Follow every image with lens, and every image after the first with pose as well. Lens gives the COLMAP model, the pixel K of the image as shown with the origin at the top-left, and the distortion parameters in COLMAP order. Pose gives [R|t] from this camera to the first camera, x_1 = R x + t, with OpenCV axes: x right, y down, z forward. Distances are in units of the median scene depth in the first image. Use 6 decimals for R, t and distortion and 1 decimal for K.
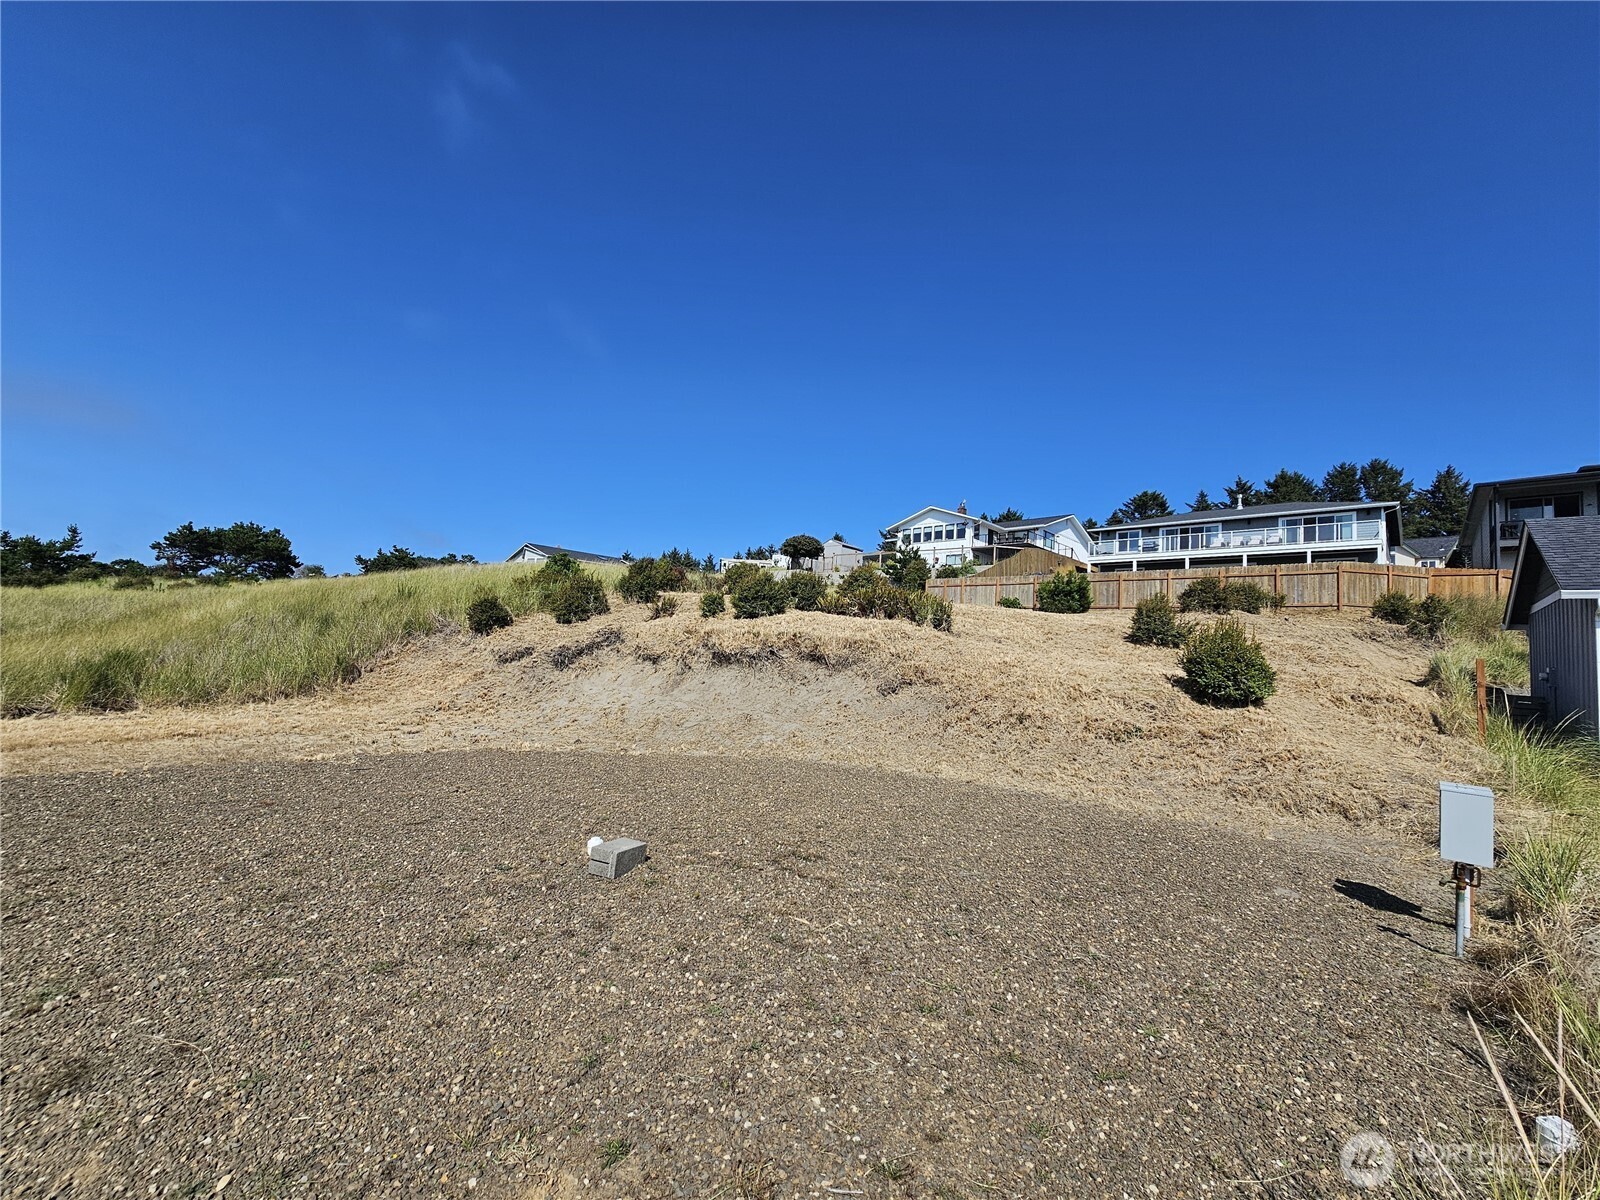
lens RADIAL K [[649.9, 0, 801.1], [0, 649.9, 605.9], [0, 0, 1]] dist [-0.000800, 0.000006]
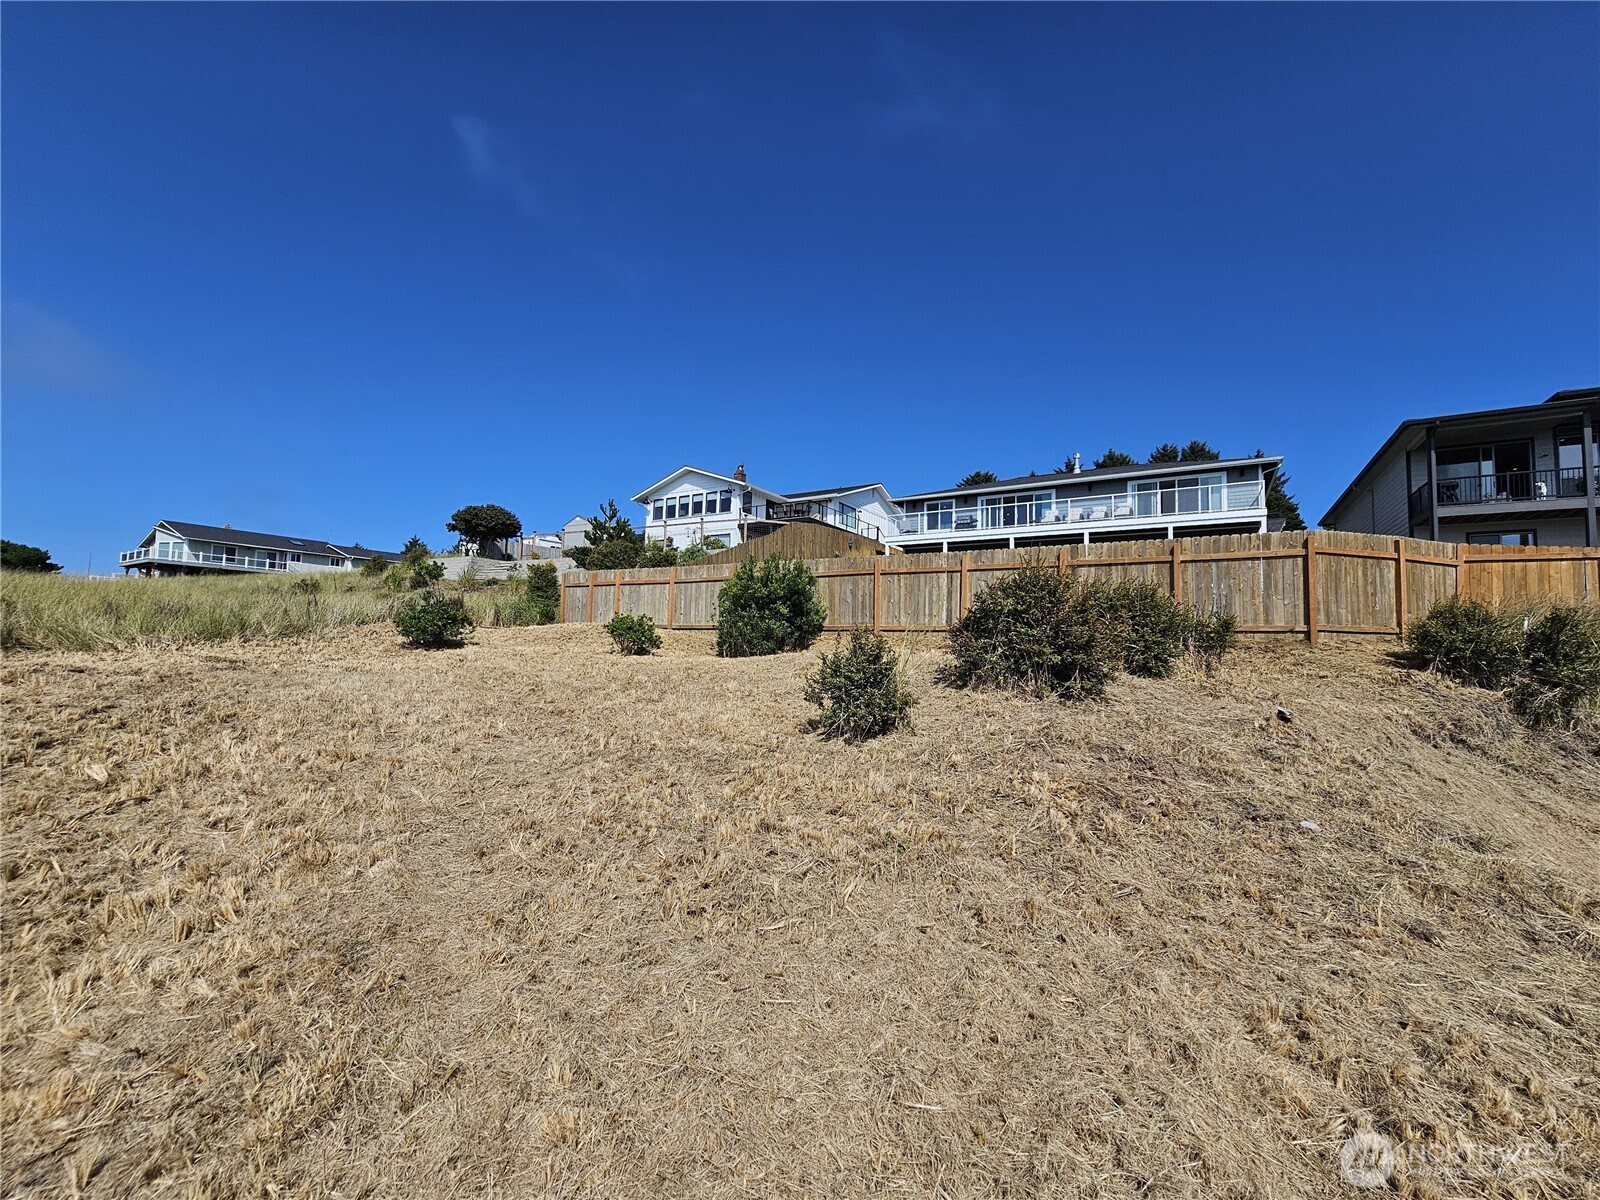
lens RADIAL K [[649.9, 0, 801.1], [0, 649.9, 605.9], [0, 0, 1]] dist [-0.000800, 0.000006]
pose [[0.978579, -0.018820, 0.205010, 0.516053], [0.015057, 0.999689, 0.019901, -0.039467], [-0.205321, -0.016388, 0.978558, 0.818852]]
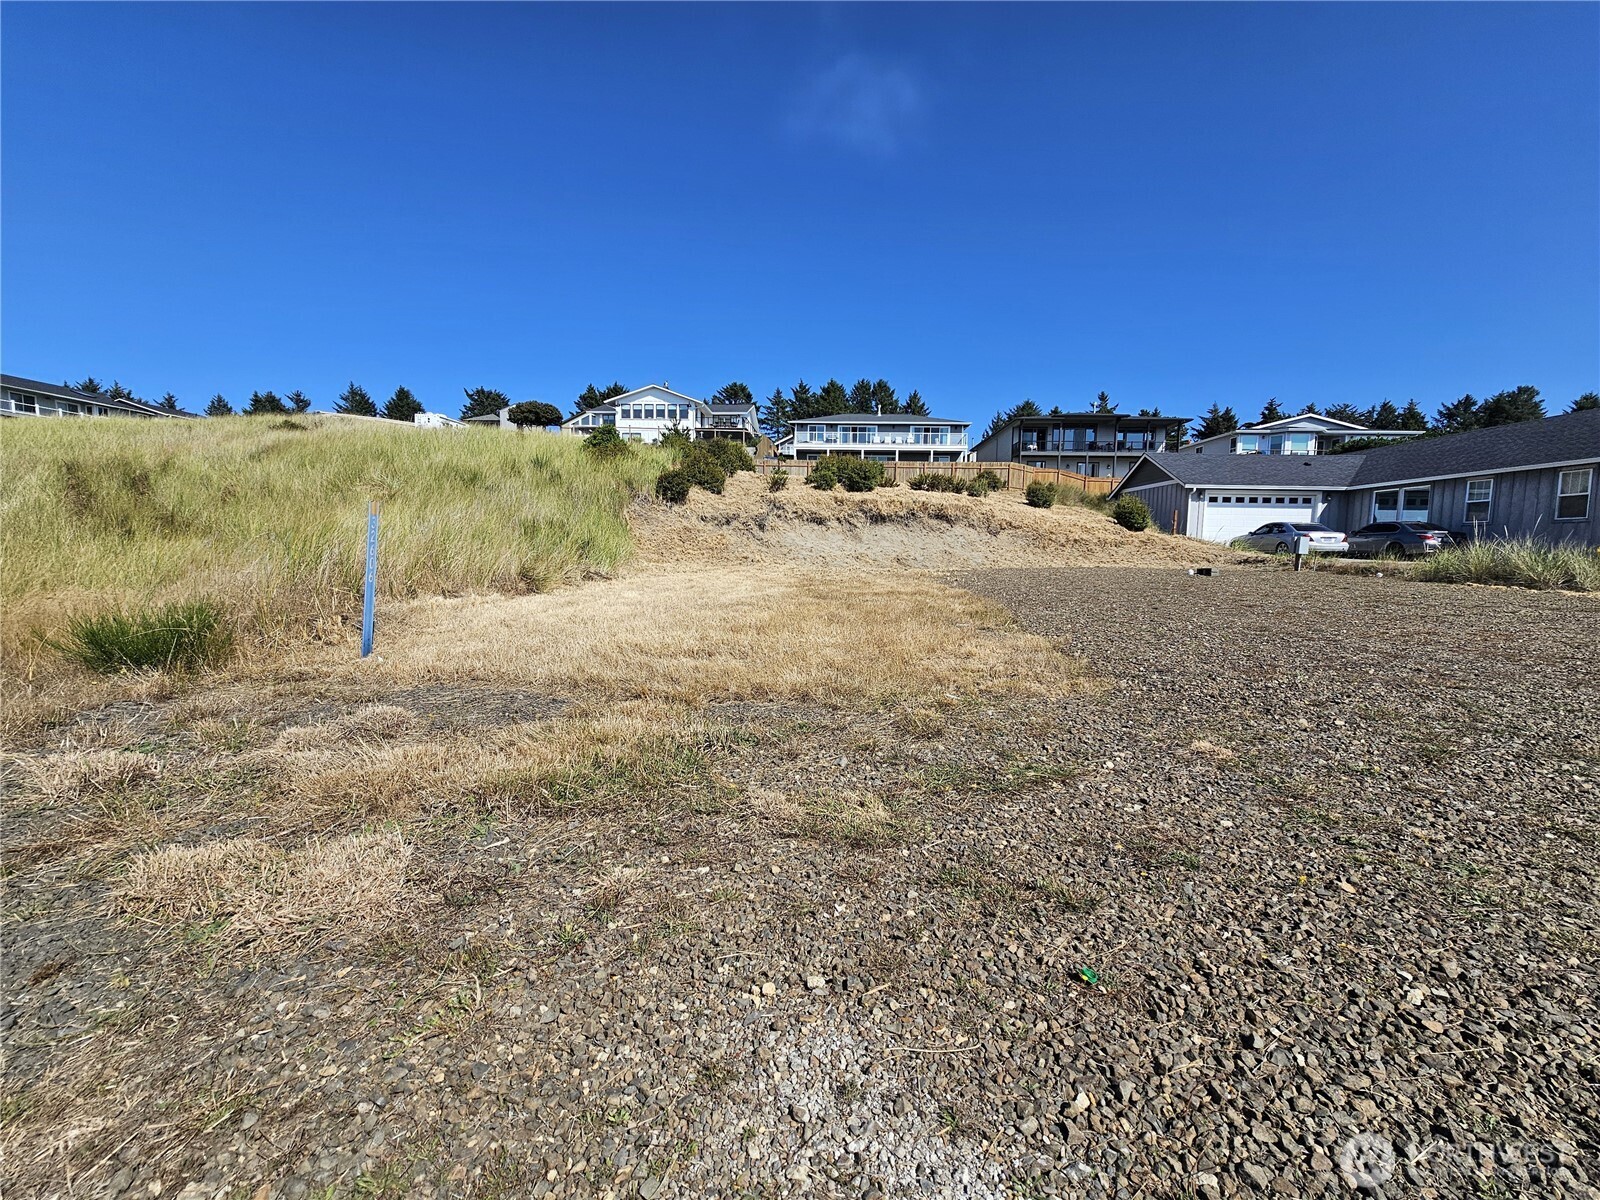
lens RADIAL K [[649.9, 0, 801.1], [0, 649.9, 605.9], [0, 0, 1]] dist [-0.000800, 0.000006]
pose [[0.755976, -0.103296, 0.646398, -1.018905], [-0.022624, 0.982758, 0.183506, 0.006722], [-0.654208, -0.153351, 0.740604, -0.010325]]
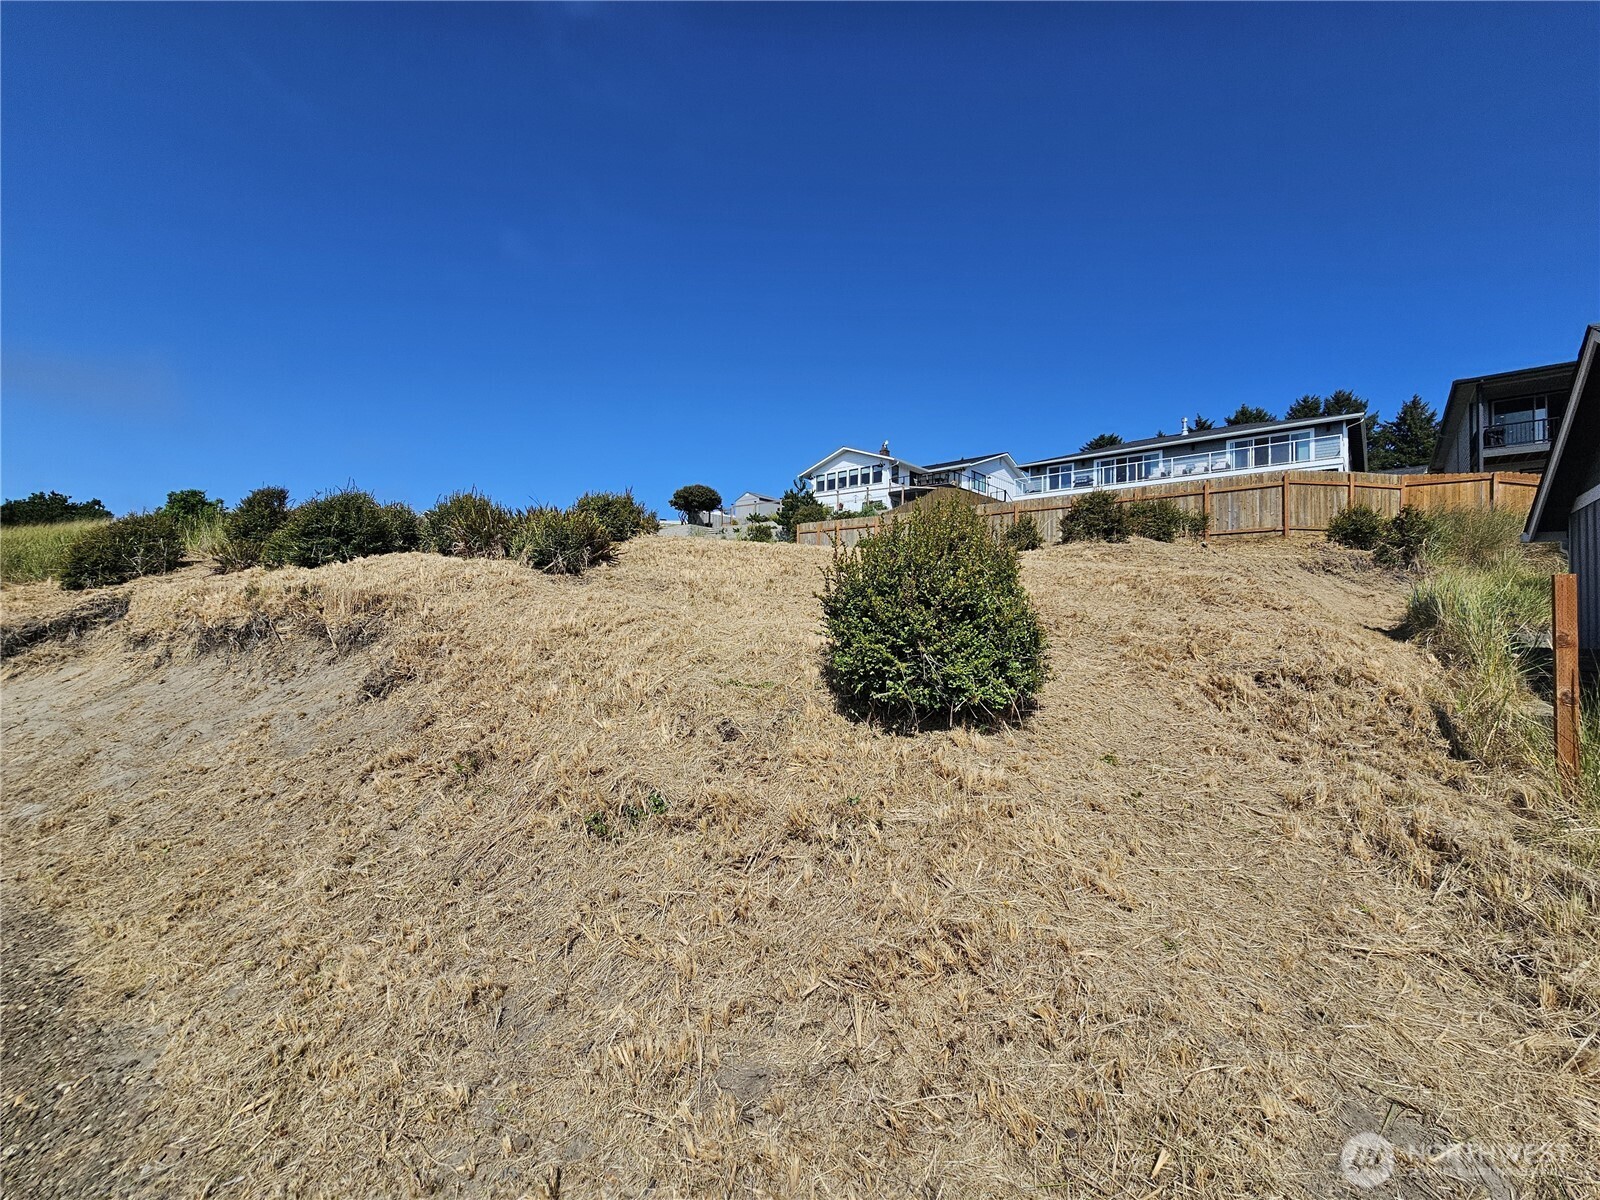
lens RADIAL K [[649.9, 0, 801.1], [0, 649.9, 605.9], [0, 0, 1]] dist [-0.000800, 0.000006]
pose [[0.998795, -0.038263, 0.030720, 0.316224], [0.036598, 0.997921, 0.053052, 0.034555], [-0.032686, -0.051864, 0.998119, 0.344004]]
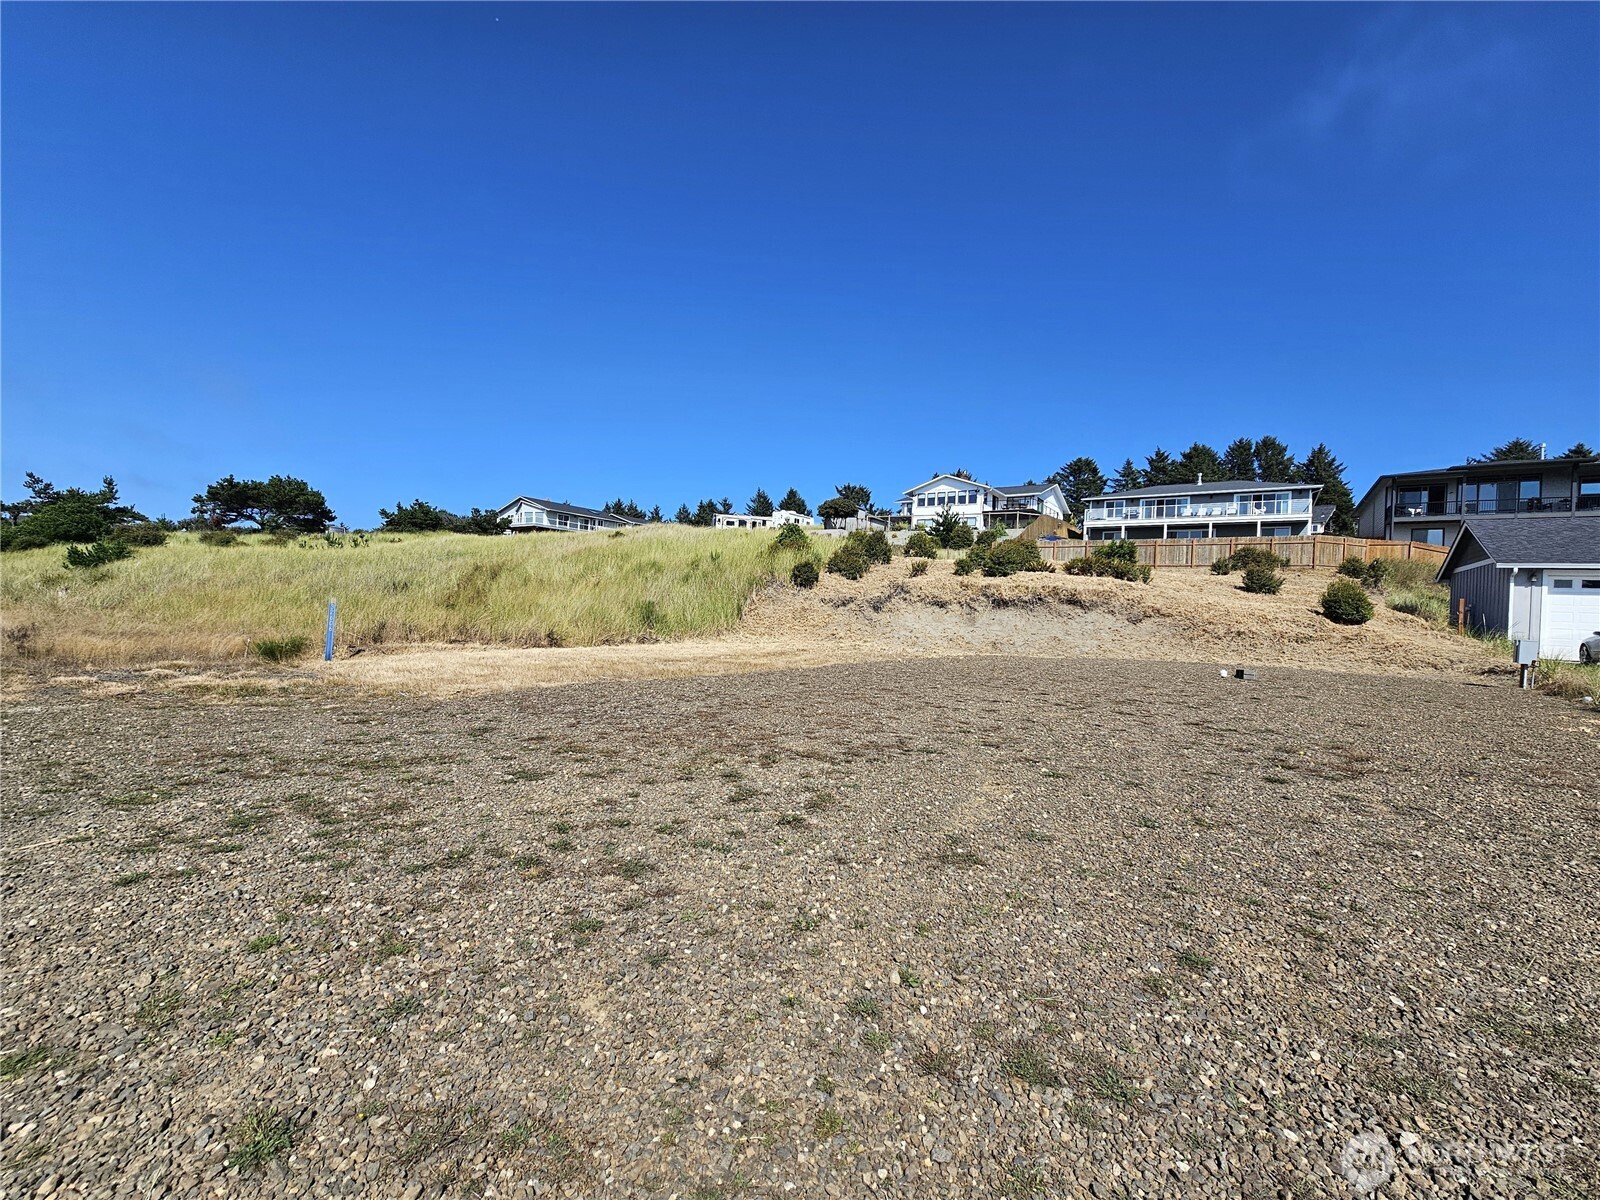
lens RADIAL K [[649.9, 0, 801.1], [0, 649.9, 605.9], [0, 0, 1]] dist [-0.000800, 0.000006]
pose [[0.989388, -0.008106, 0.145073, -0.663268], [-0.002929, 0.997127, 0.075694, -0.021675], [-0.145270, -0.075316, 0.986521, -0.353259]]
